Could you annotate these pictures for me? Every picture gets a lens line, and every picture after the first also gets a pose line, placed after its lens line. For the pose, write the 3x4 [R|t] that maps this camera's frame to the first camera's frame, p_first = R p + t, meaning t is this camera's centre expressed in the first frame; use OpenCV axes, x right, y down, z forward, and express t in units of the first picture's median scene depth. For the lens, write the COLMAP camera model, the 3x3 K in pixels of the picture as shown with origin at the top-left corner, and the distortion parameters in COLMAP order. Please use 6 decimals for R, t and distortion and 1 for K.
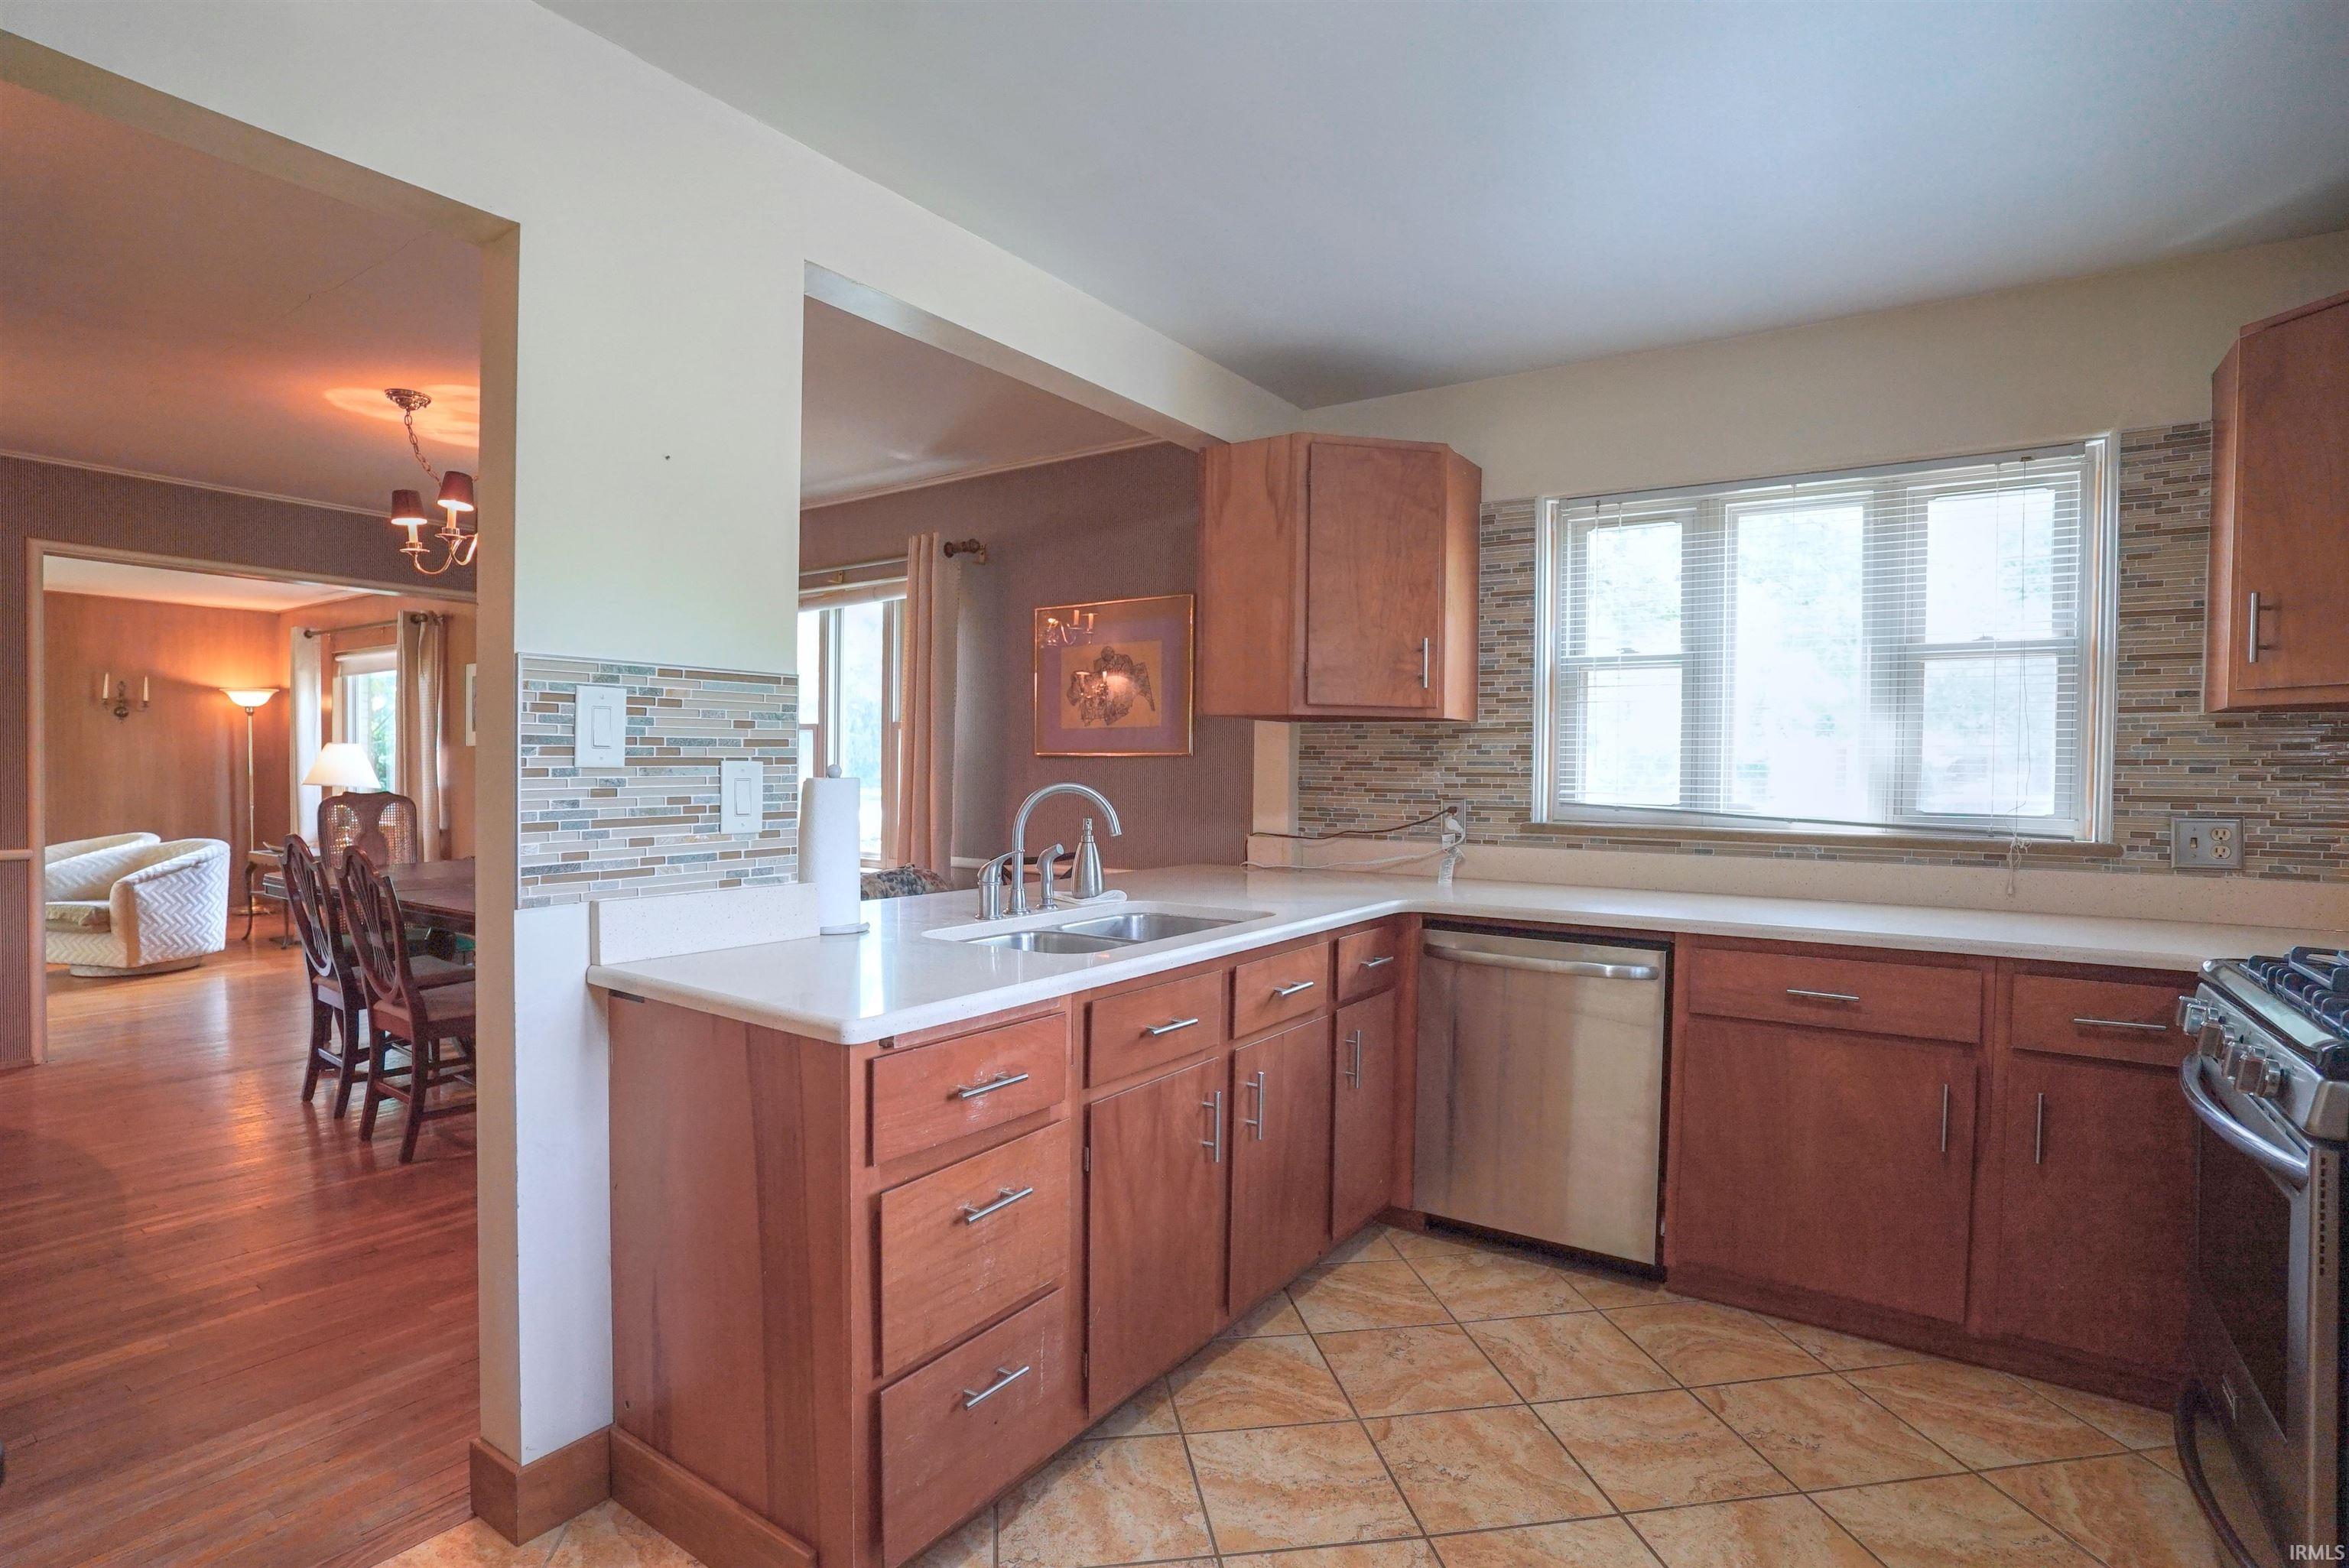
lens RADIAL K [[1160.2, 0, 1169.0], [0, 1160.2, 780.7], [0, 0, 1]] dist [-0.038878, 0.012831]
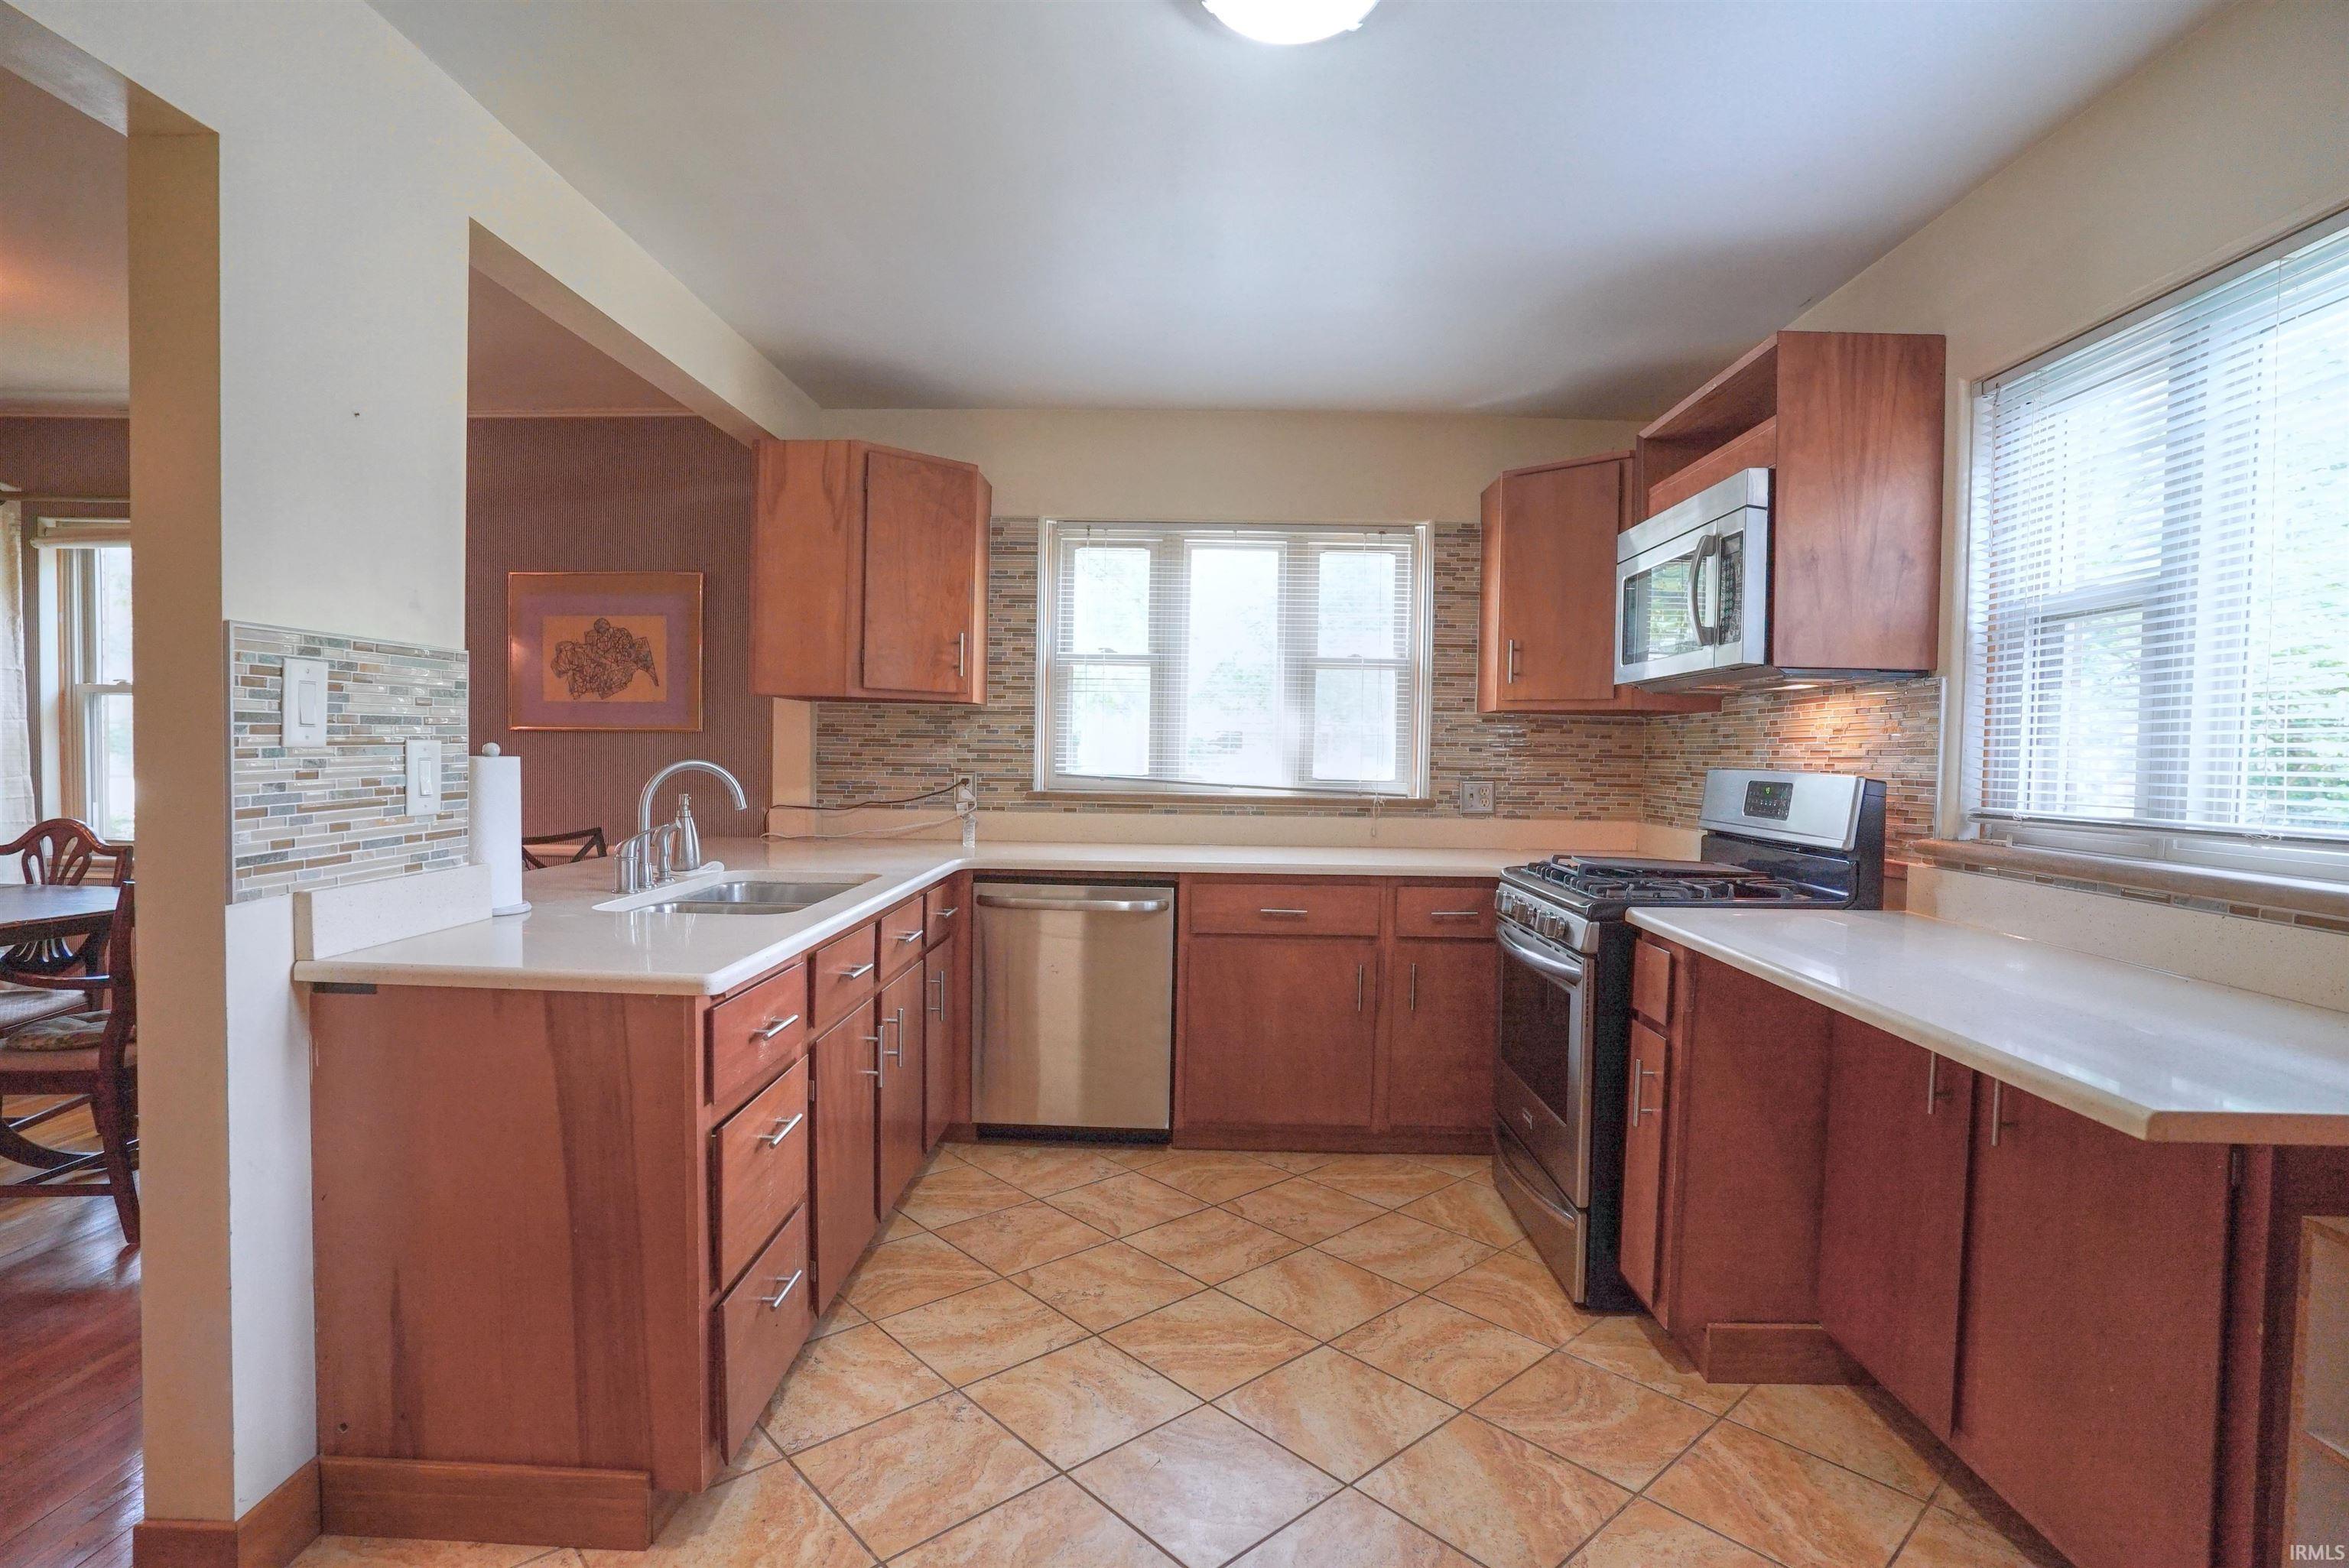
lens RADIAL K [[1160.2, 0, 1157.3], [0, 1160.2, 774.4], [0, 0, 1]] dist [-0.038878, 0.012831]
pose [[0.847953, -0.009634, 0.529983, -0.282796], [-0.000507, 0.999820, 0.018985, -0.005352], [-0.530071, -0.016367, 0.847796, -0.102924]]
